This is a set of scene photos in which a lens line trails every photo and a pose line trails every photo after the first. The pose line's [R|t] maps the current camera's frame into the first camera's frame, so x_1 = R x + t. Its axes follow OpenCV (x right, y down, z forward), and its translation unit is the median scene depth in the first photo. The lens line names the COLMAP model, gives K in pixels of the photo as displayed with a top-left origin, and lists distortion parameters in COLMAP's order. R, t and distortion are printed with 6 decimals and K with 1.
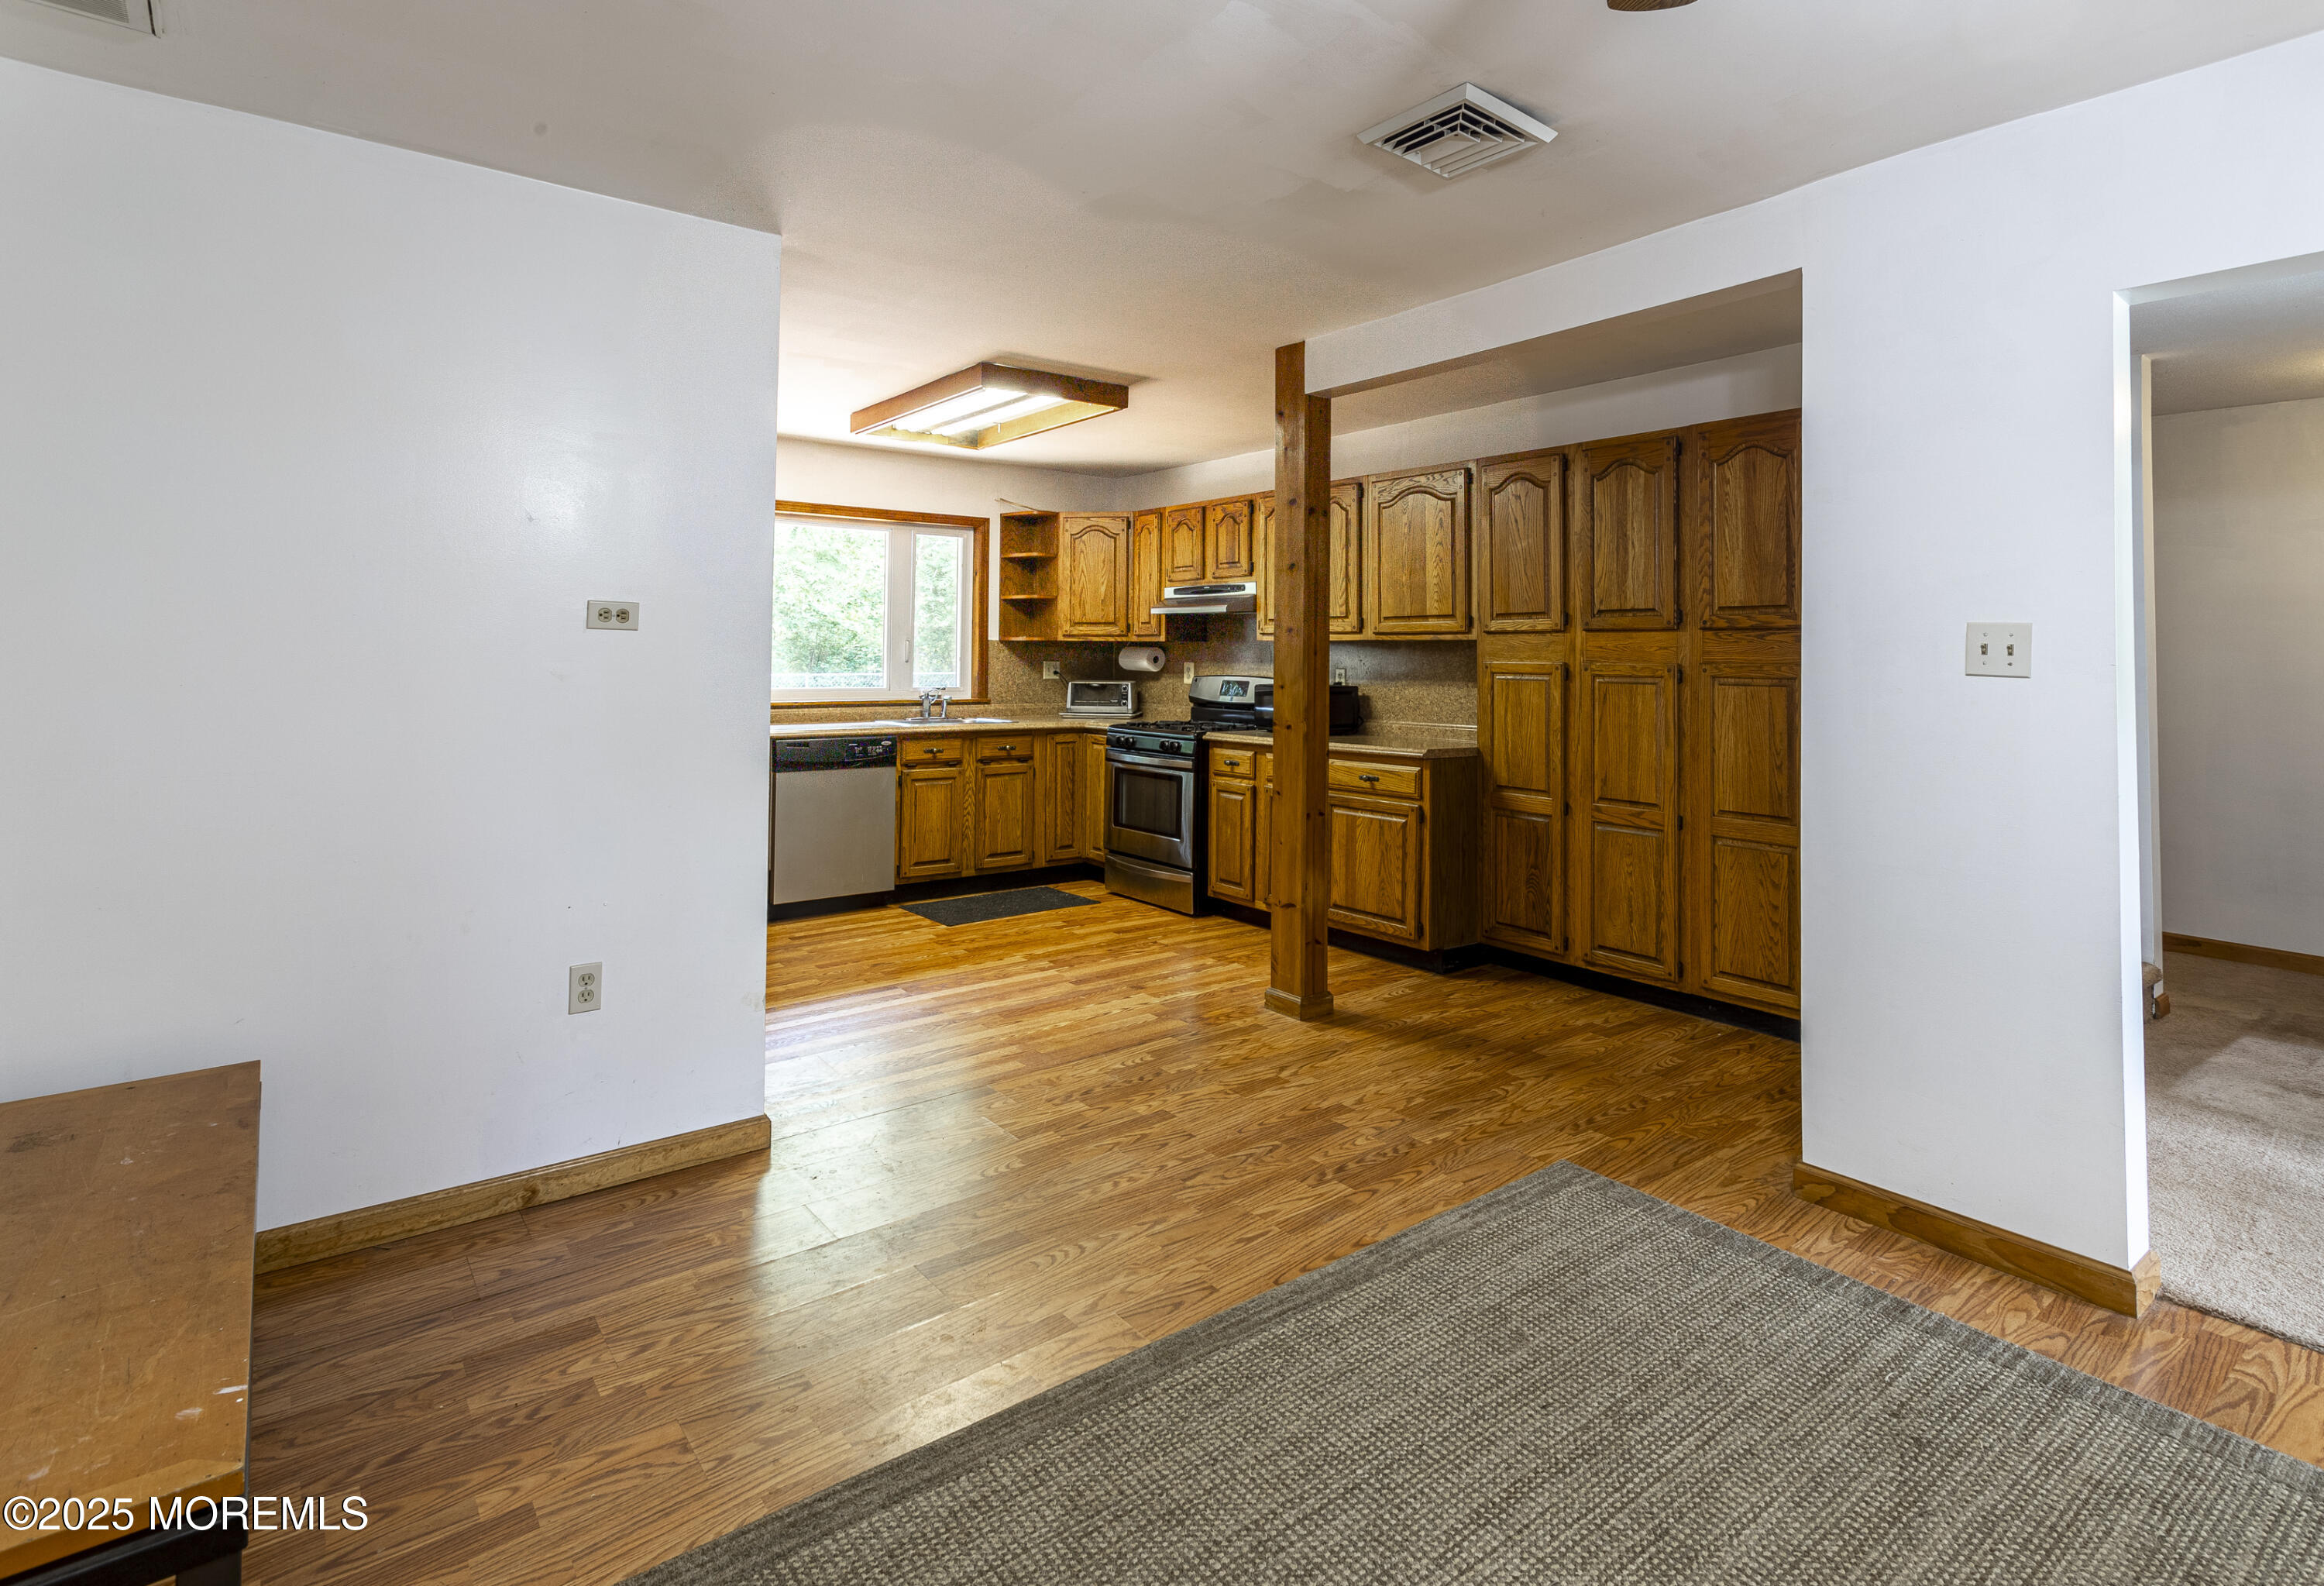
lens RADIAL K [[1182.3, 0, 1219.7], [0, 1182.3, 618.1], [0, 0, 1]] dist [0.003641, 0.001078]
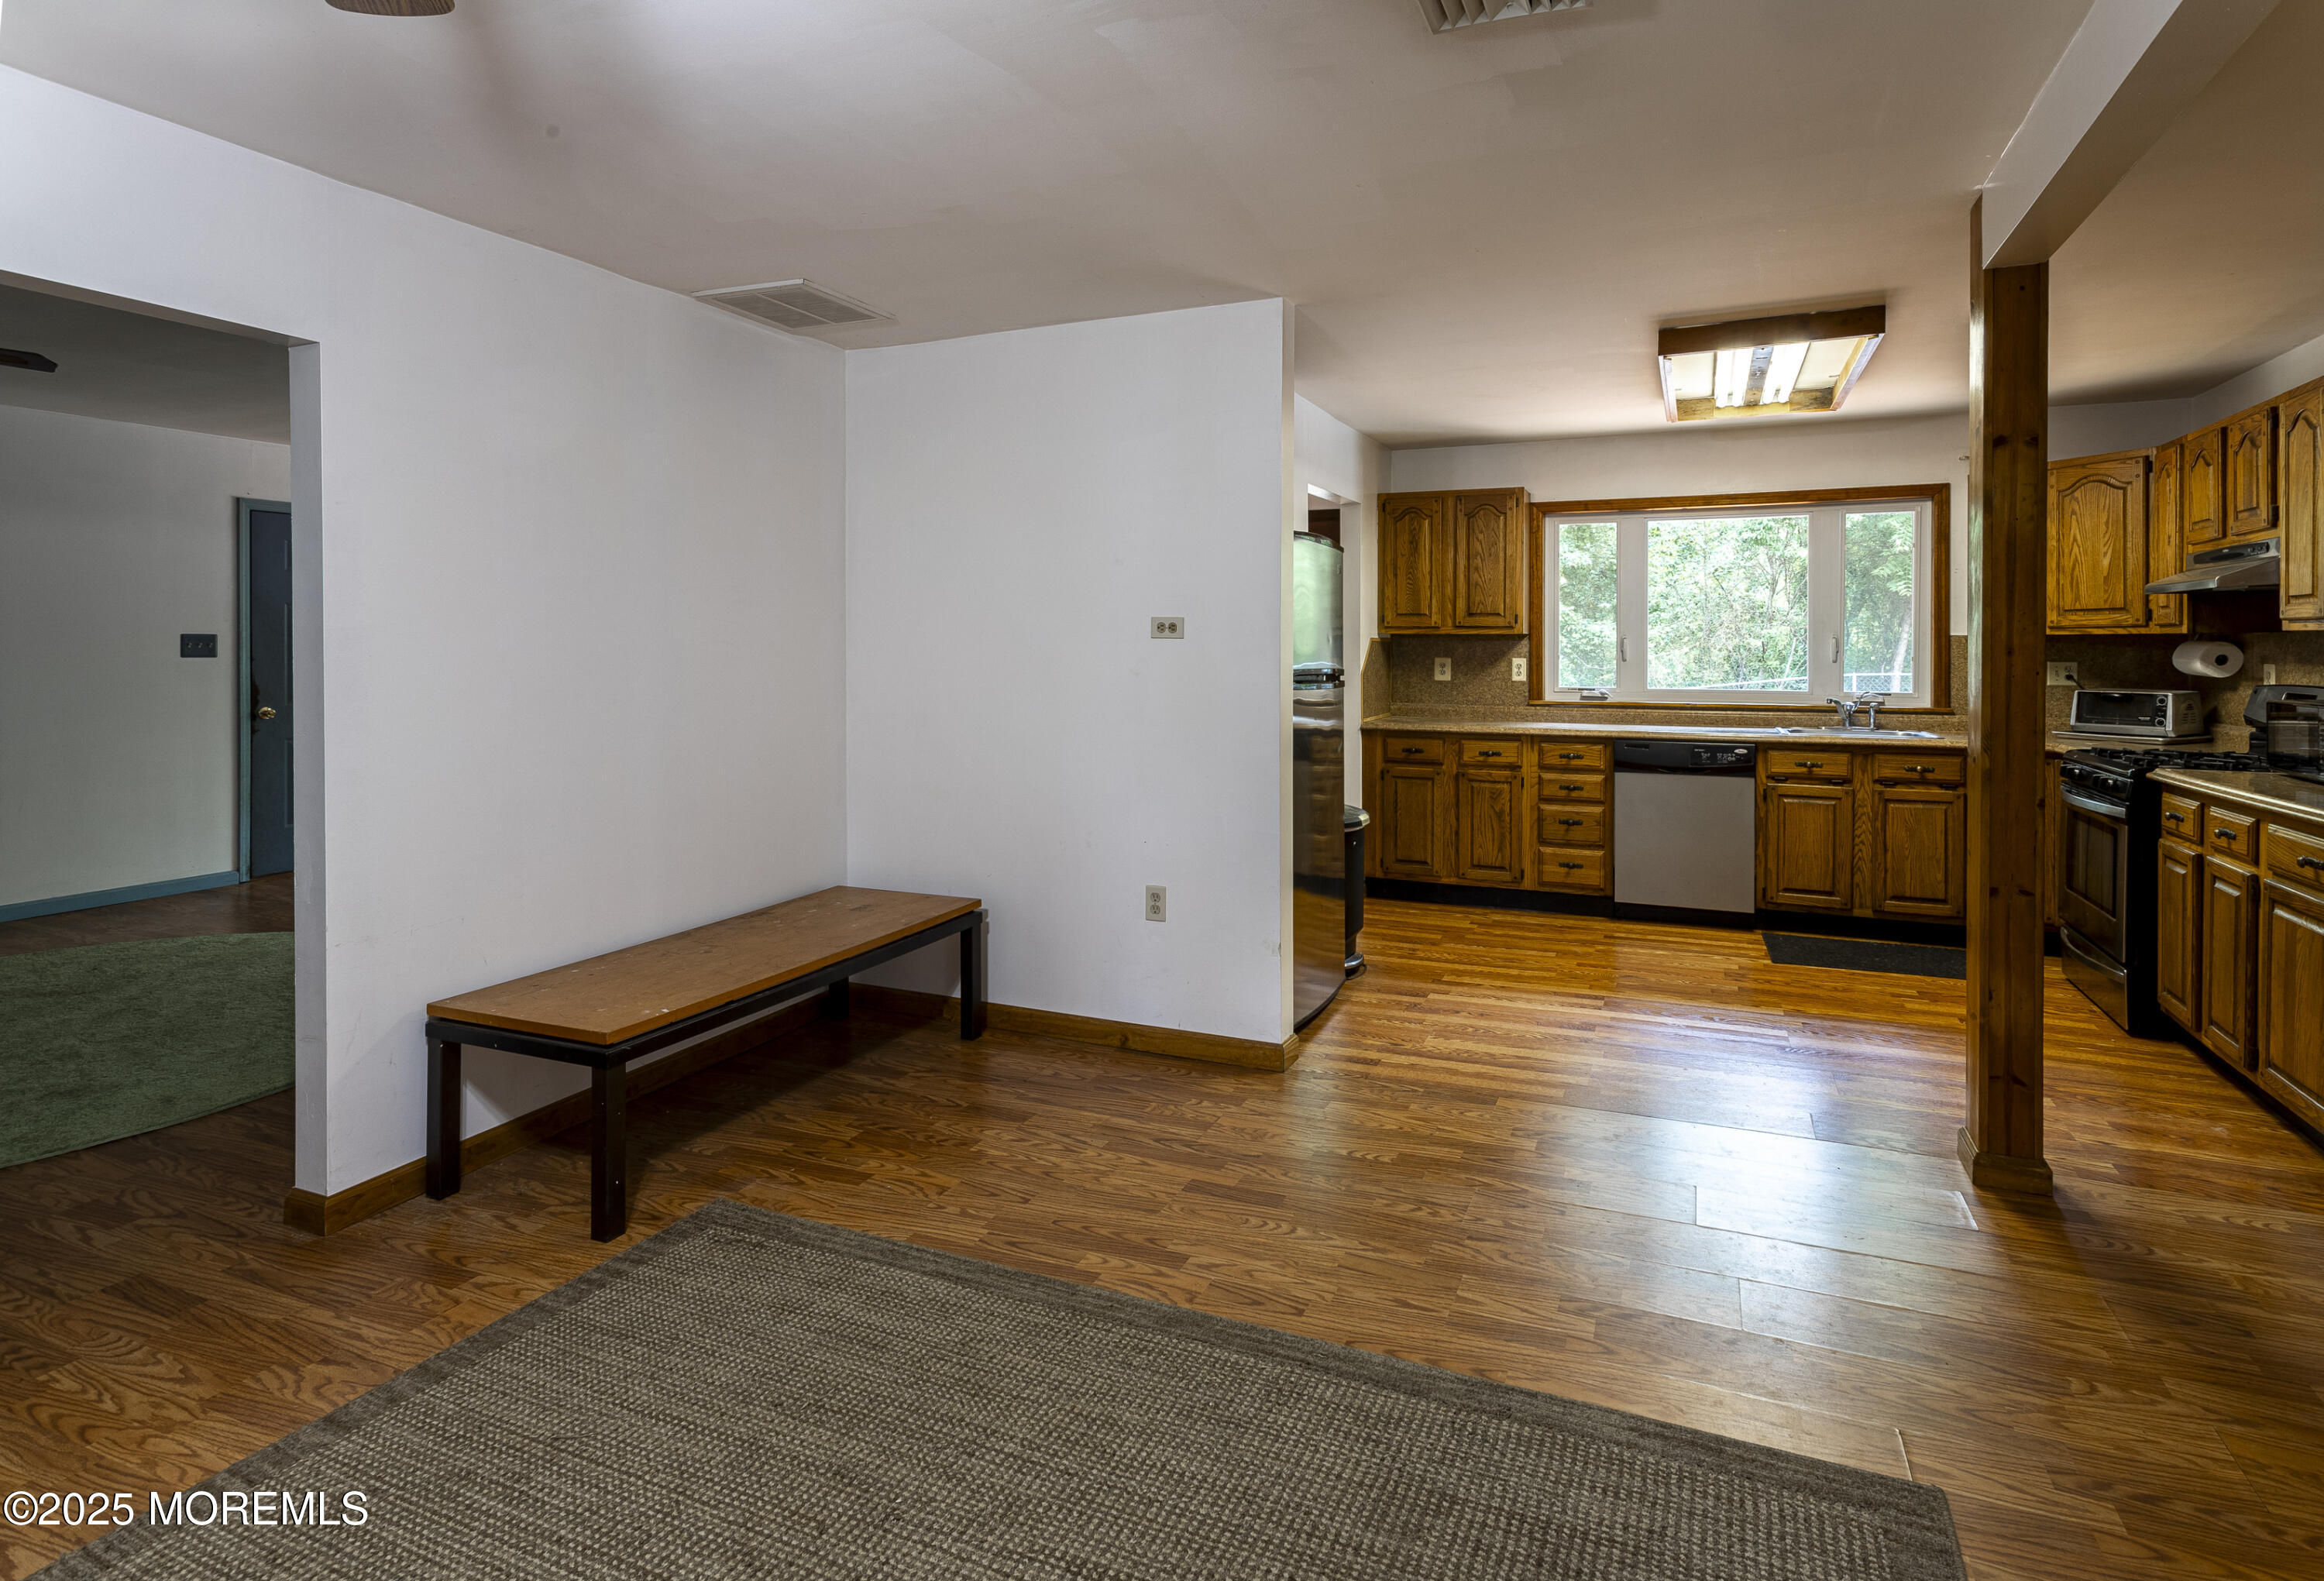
lens RADIAL K [[1184.9, 0, 1180.9], [0, 1184.9, 656.7], [0, 0, 1]] dist [0.003767, 0.000903]
pose [[0.464759, -0.000083, -0.885437, 0.308606], [0.031429, 0.999371, 0.016403, 0.003959], [0.884879, -0.035452, 0.464469, 0.183175]]
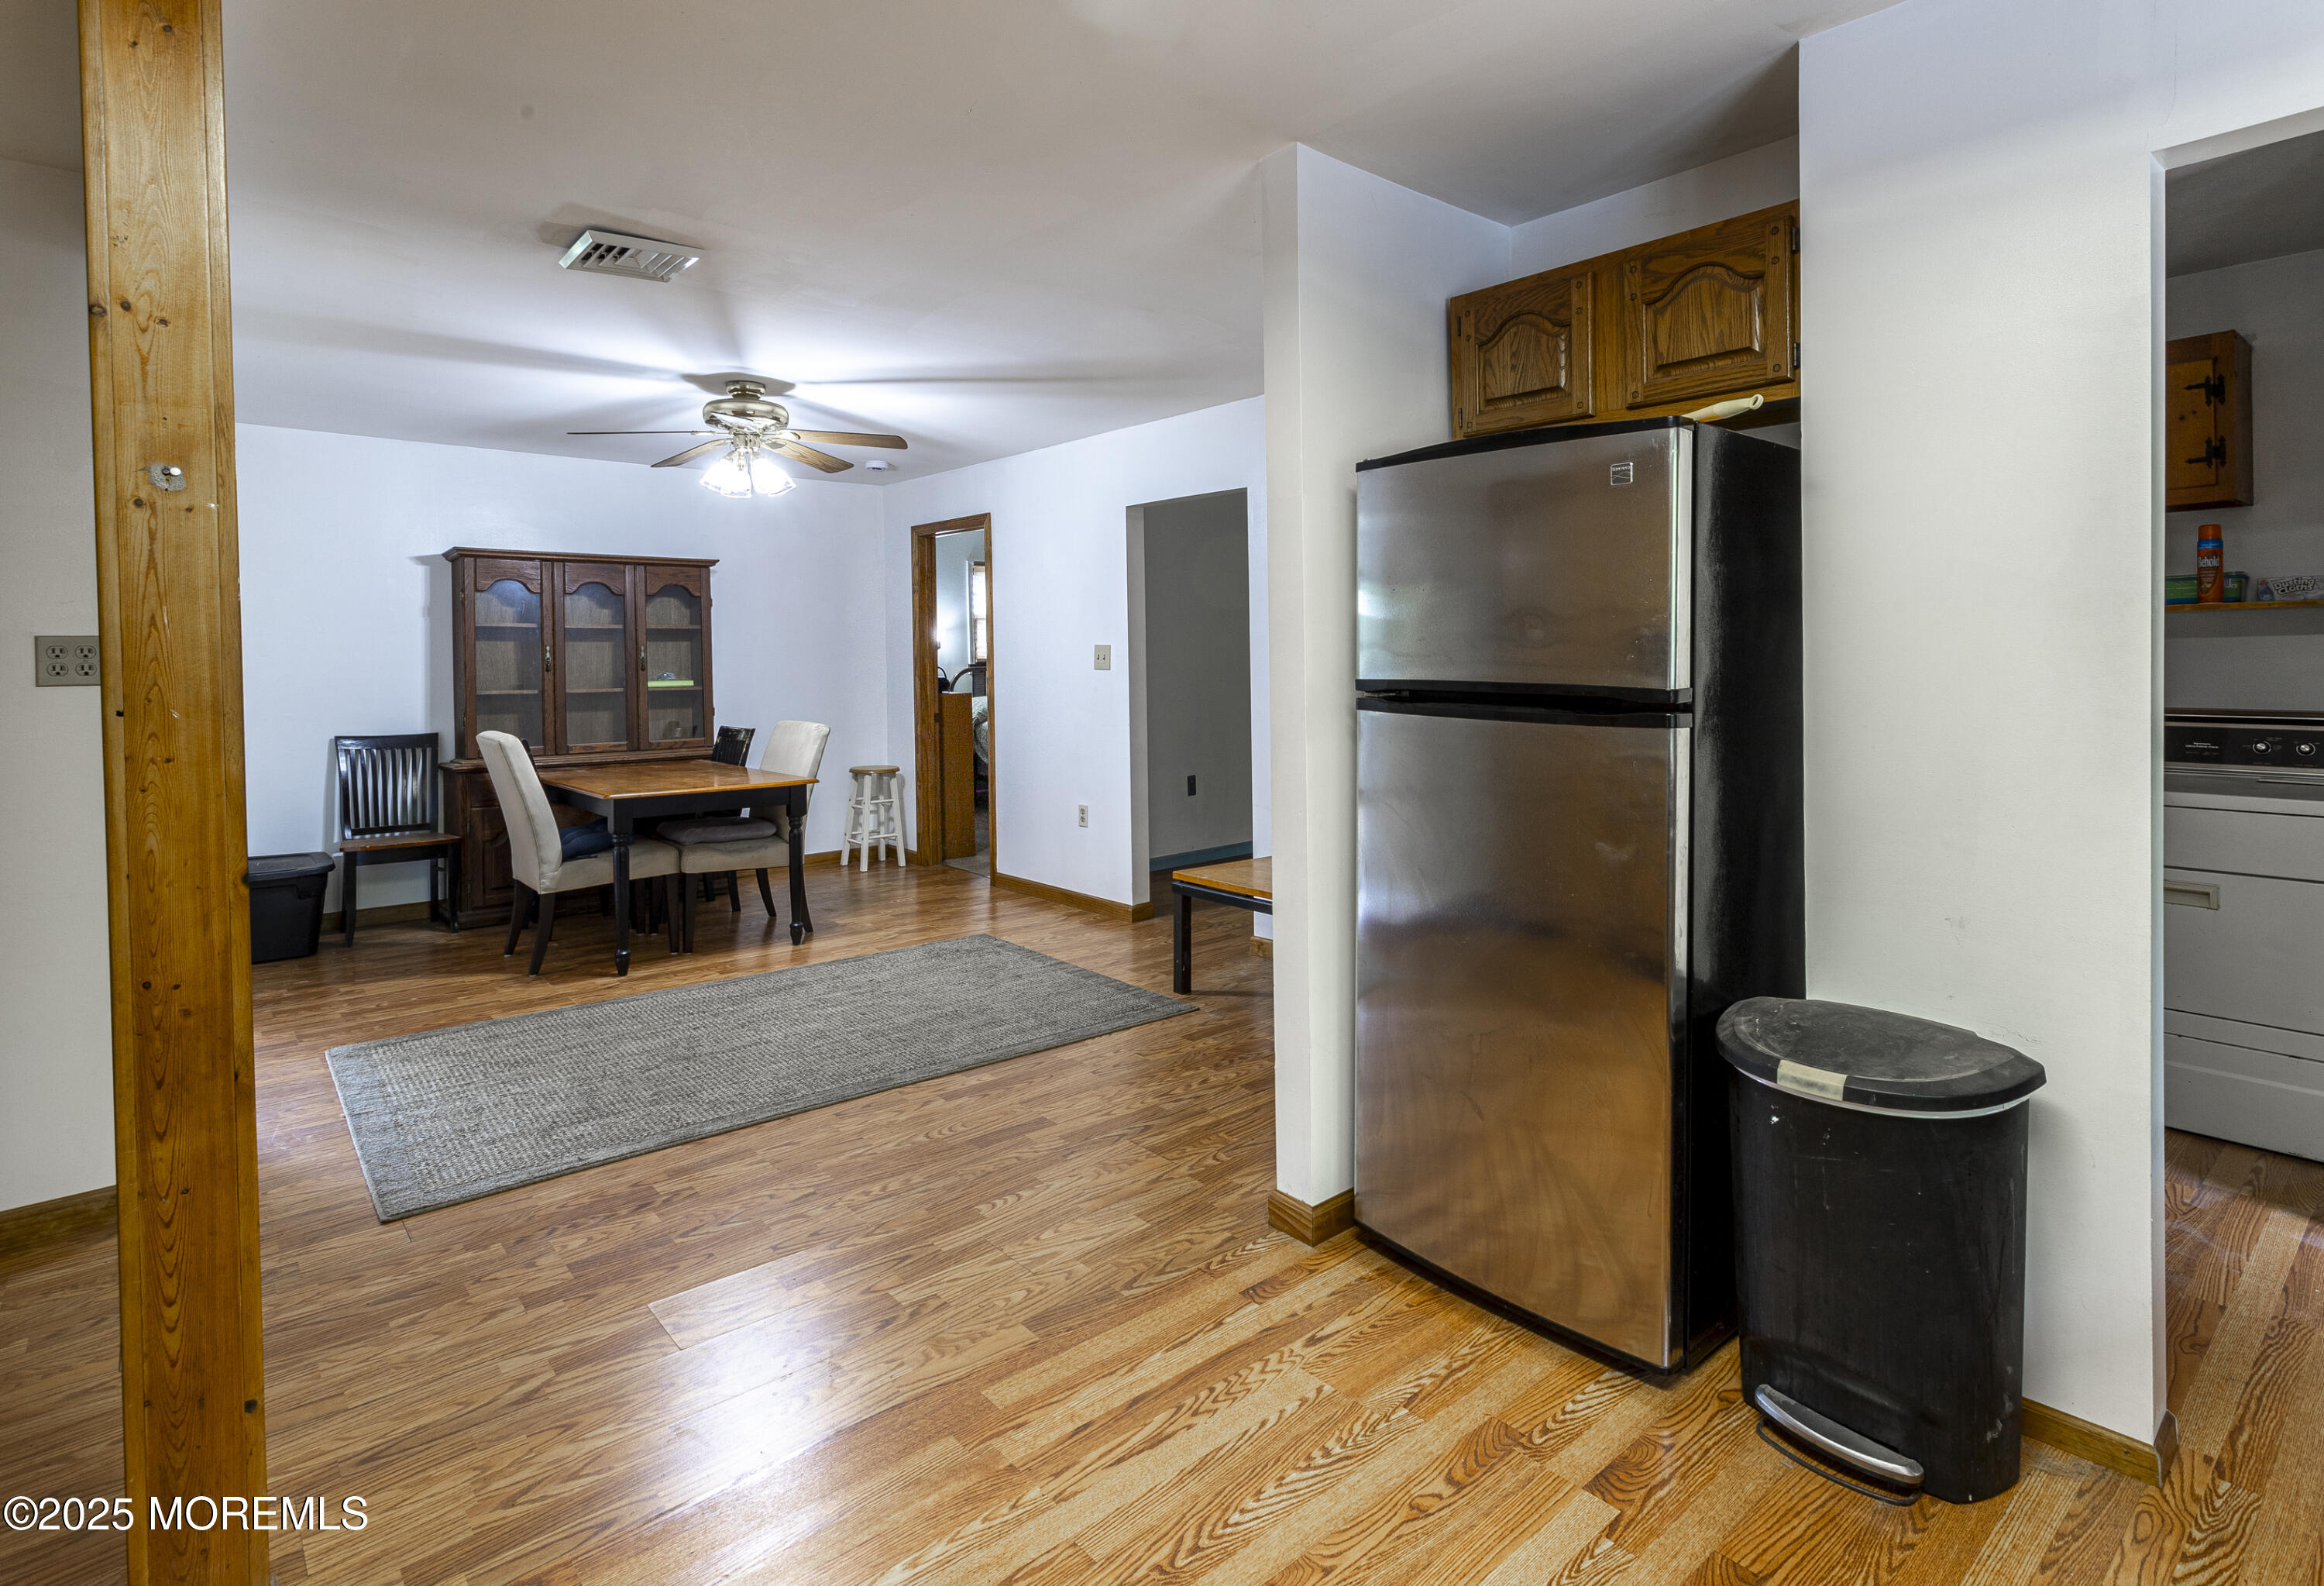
lens RADIAL K [[1185.0, 0, 1180.9], [0, 1185.0, 659.2], [0, 0, 1]] dist [0.003767, 0.000903]
pose [[-0.999512, 0.009746, -0.029686, -0.143754], [0.010499, 0.999624, -0.025330, 0.025739], [0.029428, -0.025630, -0.999238, 0.926701]]
